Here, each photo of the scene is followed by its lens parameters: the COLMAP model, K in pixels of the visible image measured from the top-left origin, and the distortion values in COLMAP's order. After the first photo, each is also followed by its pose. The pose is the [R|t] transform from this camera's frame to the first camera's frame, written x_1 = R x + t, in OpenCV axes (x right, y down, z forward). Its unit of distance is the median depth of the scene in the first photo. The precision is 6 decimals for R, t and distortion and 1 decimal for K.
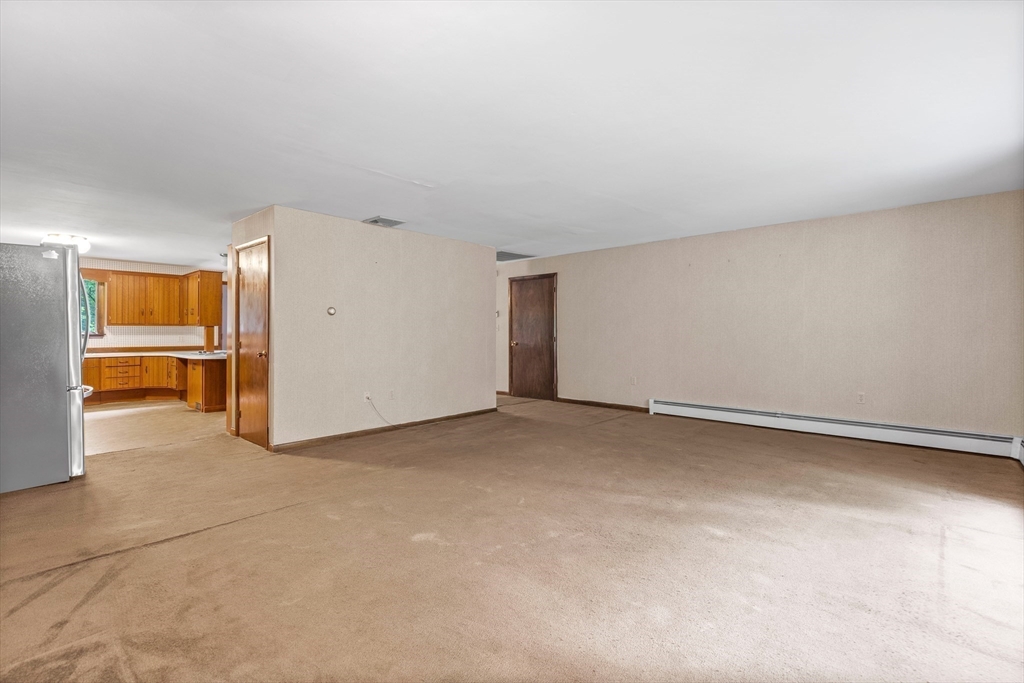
lens RADIAL K [[458.9, 0, 516.2], [0, 458.9, 336.7], [0, 0, 1]] dist [0.004599, 0.000097]
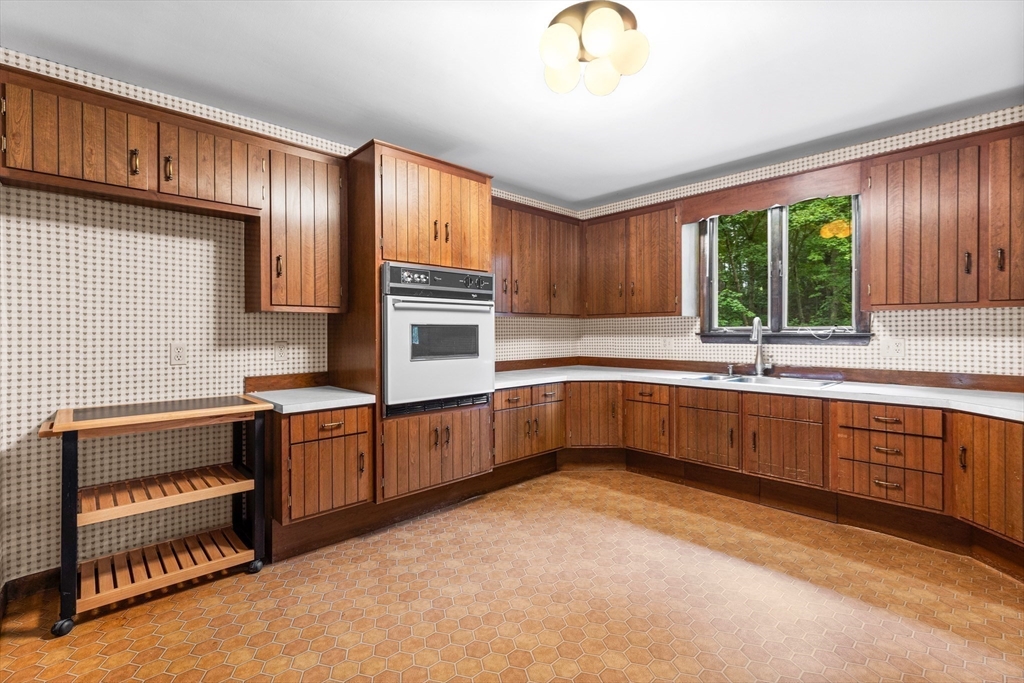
lens RADIAL K [[458.9, 0, 512.8], [0, 458.9, 337.9], [0, 0, 1]] dist [0.004599, 0.000097]
pose [[-0.072352, 0.002595, -0.997376, -0.501459], [-0.005814, 0.999979, 0.003024, -0.001854], [0.997362, 0.006017, -0.072336, 0.744689]]
